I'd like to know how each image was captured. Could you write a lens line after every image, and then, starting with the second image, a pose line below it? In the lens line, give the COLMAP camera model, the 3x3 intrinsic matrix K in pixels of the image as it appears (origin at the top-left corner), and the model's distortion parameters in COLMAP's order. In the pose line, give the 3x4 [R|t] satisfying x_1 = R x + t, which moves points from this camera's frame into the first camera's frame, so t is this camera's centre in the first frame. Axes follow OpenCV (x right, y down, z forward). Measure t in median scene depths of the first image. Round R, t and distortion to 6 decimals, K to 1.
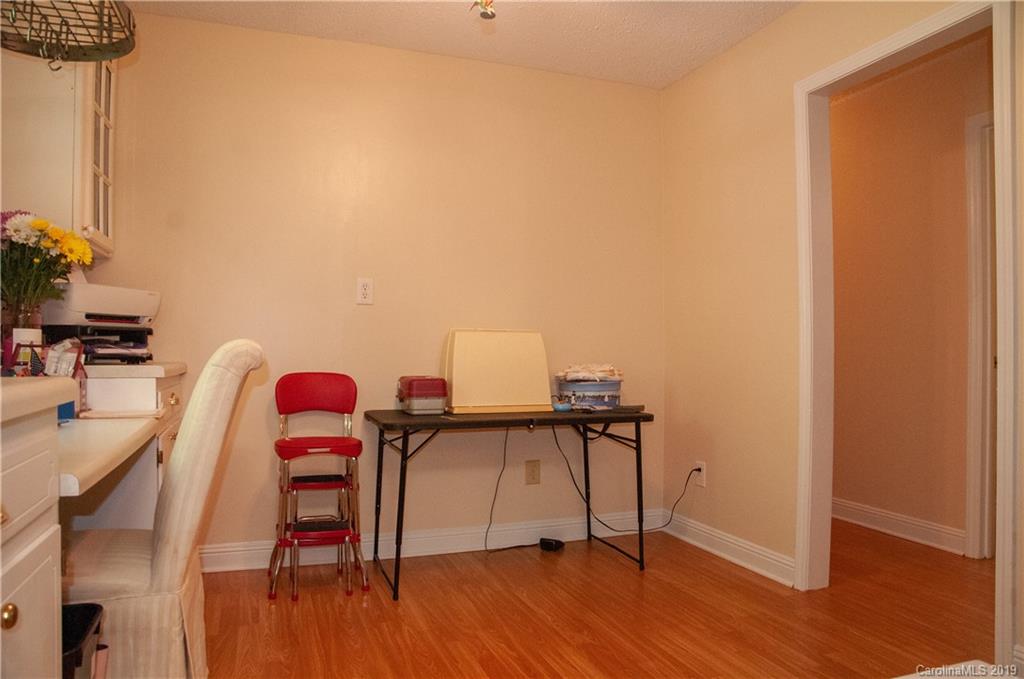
lens RADIAL K [[703.5, 0, 509.2], [0, 703.5, 343.9], [0, 0, 1]] dist [-0.104658, 0.068998]
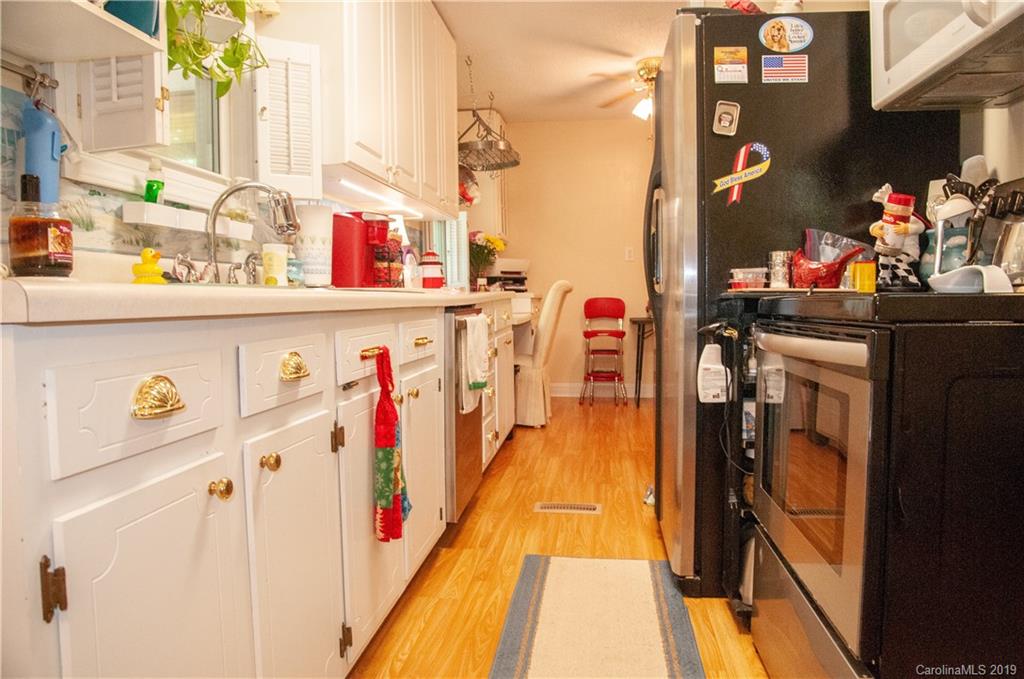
lens RADIAL K [[703.5, 0, 509.2], [0, 703.5, 343.9], [0, 0, 1]] dist [-0.104658, 0.068998]
pose [[0.889265, 0.016288, -0.457102, 0.419481], [0.020545, 0.996935, 0.075493, 0.018264], [0.456930, -0.076525, 0.886205, -0.943374]]
